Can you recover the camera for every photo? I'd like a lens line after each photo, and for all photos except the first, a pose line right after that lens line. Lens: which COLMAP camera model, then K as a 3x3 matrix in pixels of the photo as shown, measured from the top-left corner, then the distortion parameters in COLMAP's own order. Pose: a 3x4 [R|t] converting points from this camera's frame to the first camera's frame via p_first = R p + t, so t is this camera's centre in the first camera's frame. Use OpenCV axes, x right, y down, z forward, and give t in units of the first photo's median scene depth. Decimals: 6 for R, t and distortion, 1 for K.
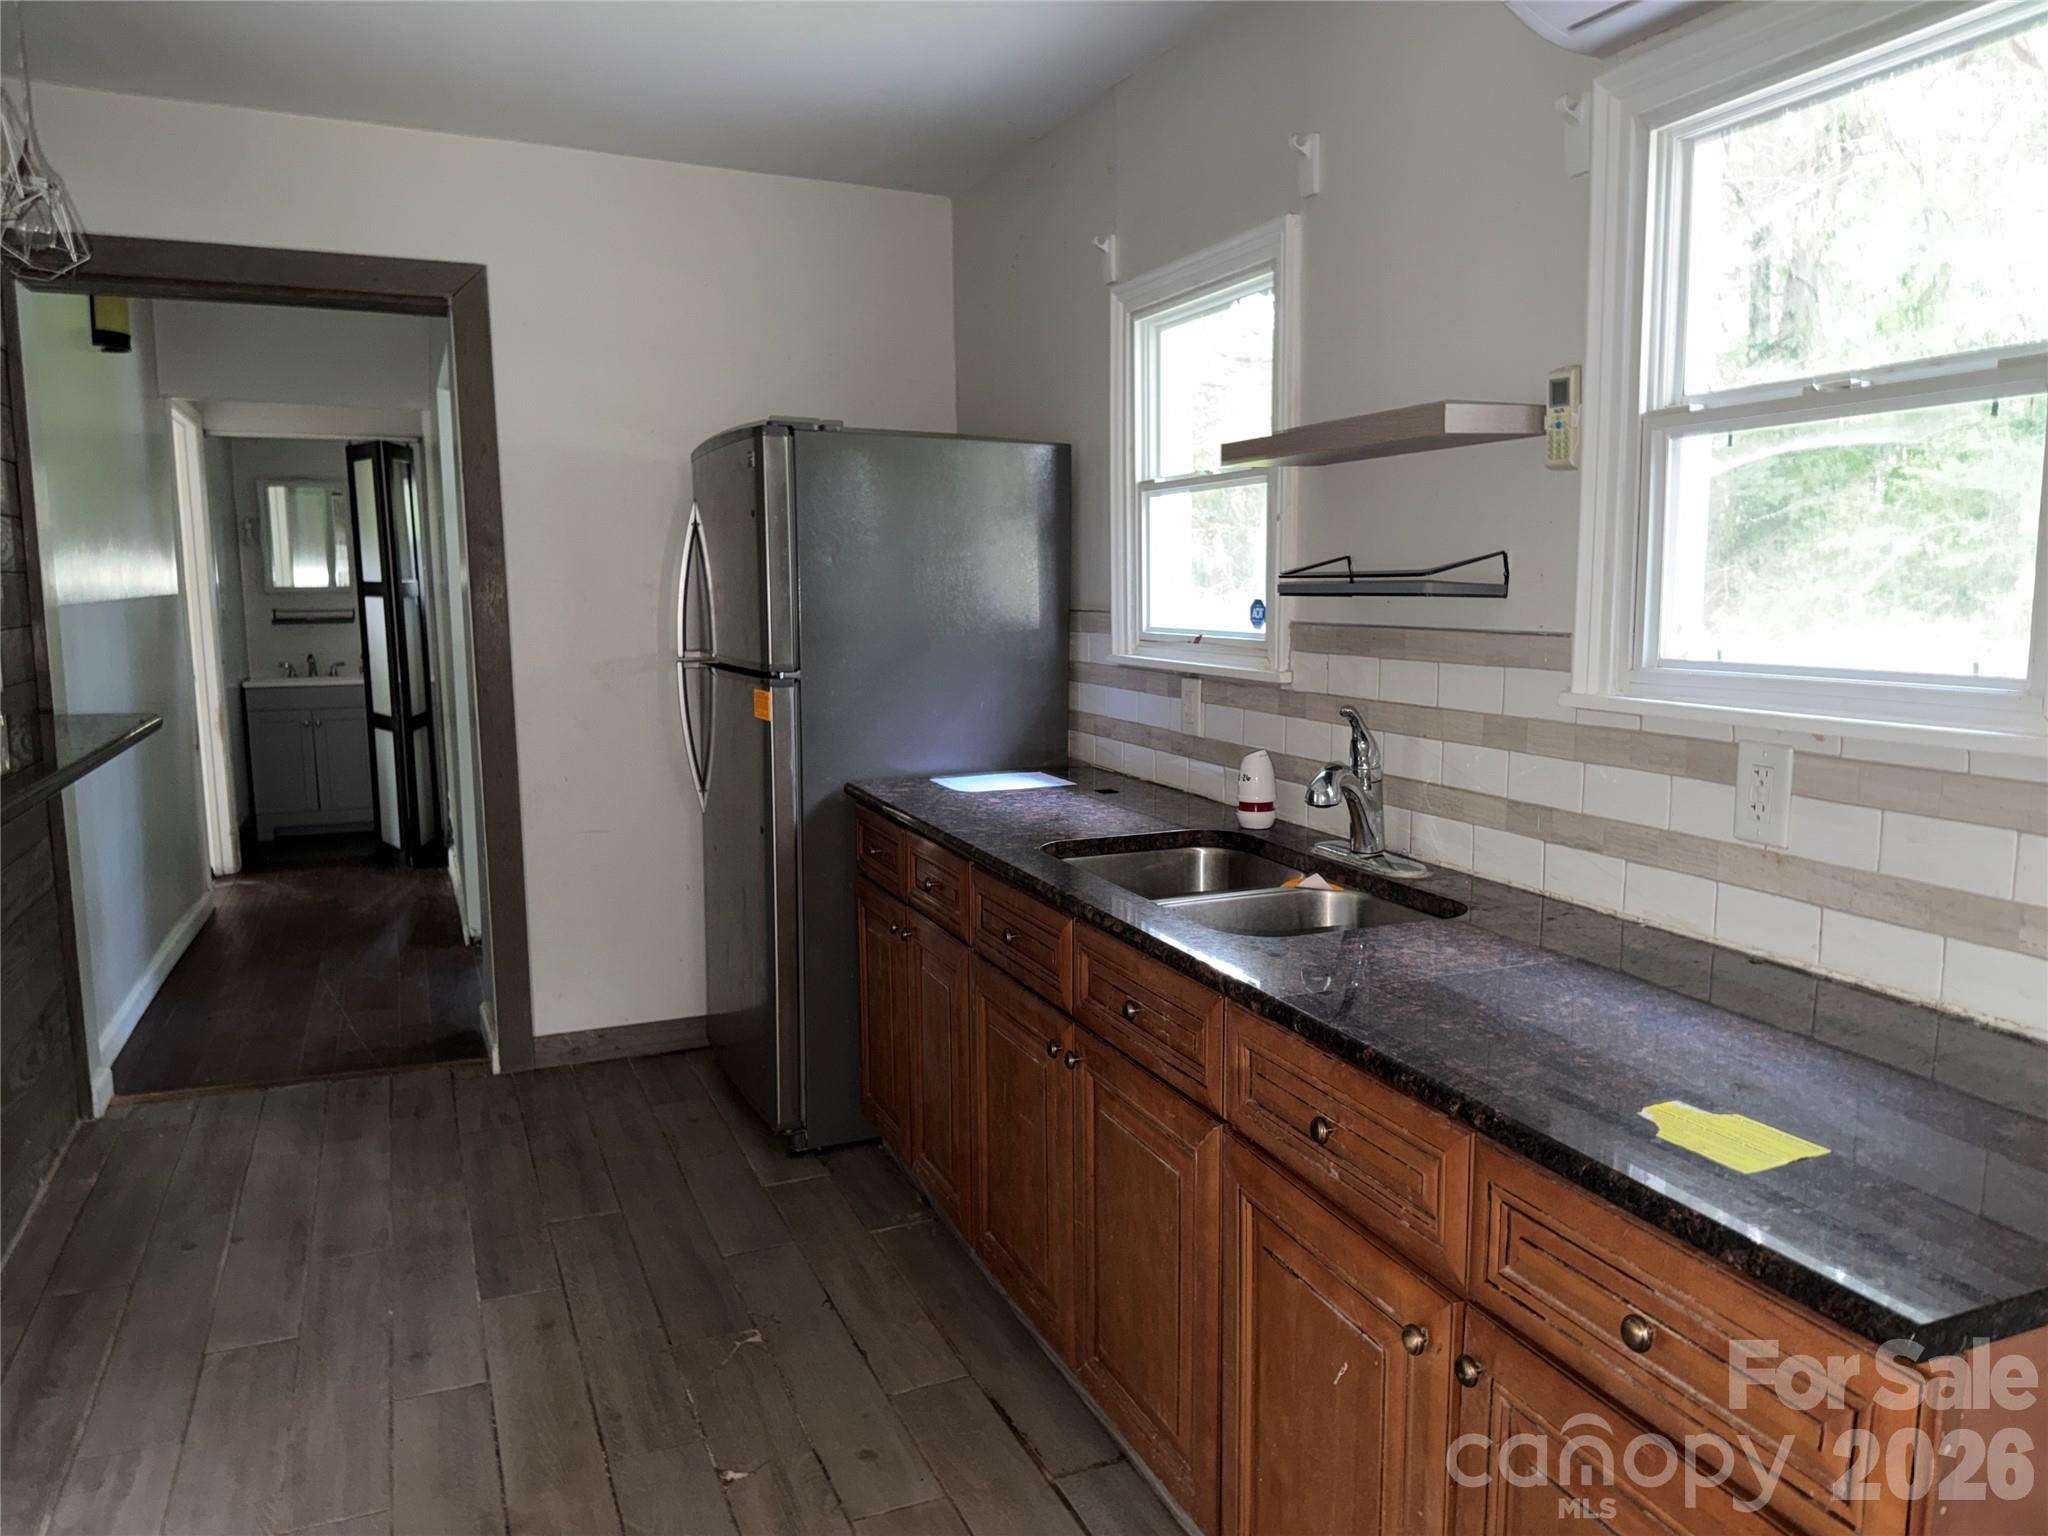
lens RADIAL K [[1443.2, 0, 1069.4], [0, 1443.2, 761.8], [0, 0, 1]] dist [-0.003146, -0.003545]
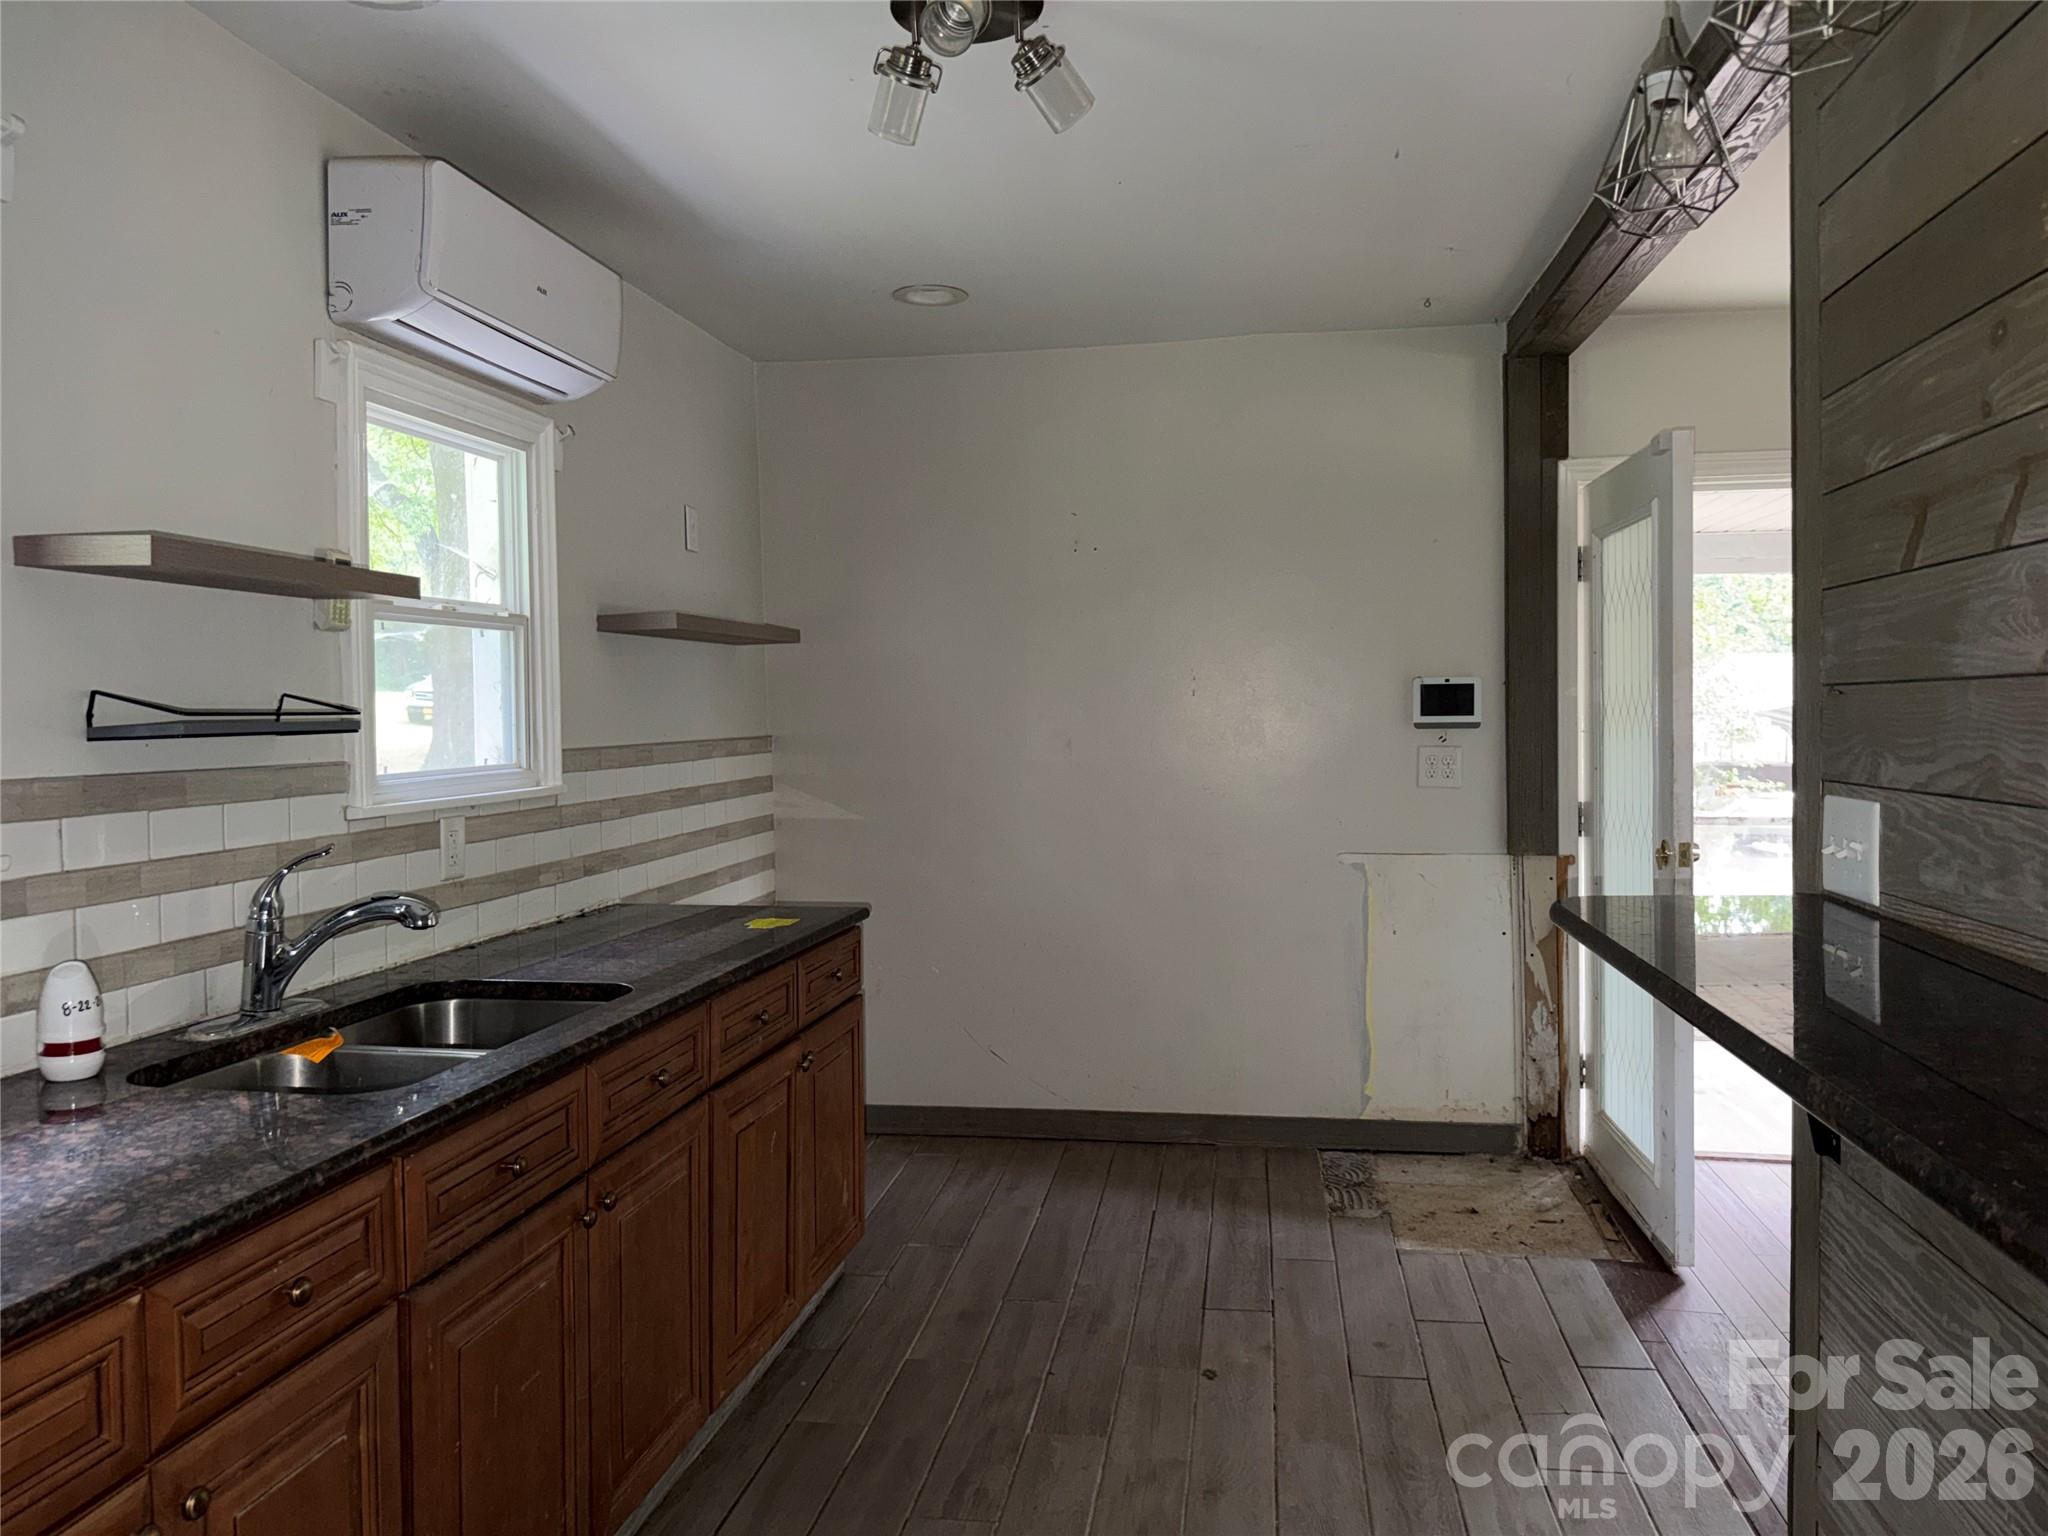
lens RADIAL K [[1443.2, 0, 1027.2], [0, 1443.2, 761.9], [0, 0, 1]] dist [-0.003146, -0.003545]
pose [[-0.835536, -0.010613, 0.549334, -0.821391], [0.077100, 0.987656, 0.136349, -0.211372], [-0.544000, 0.156278, -0.824404, 1.689559]]
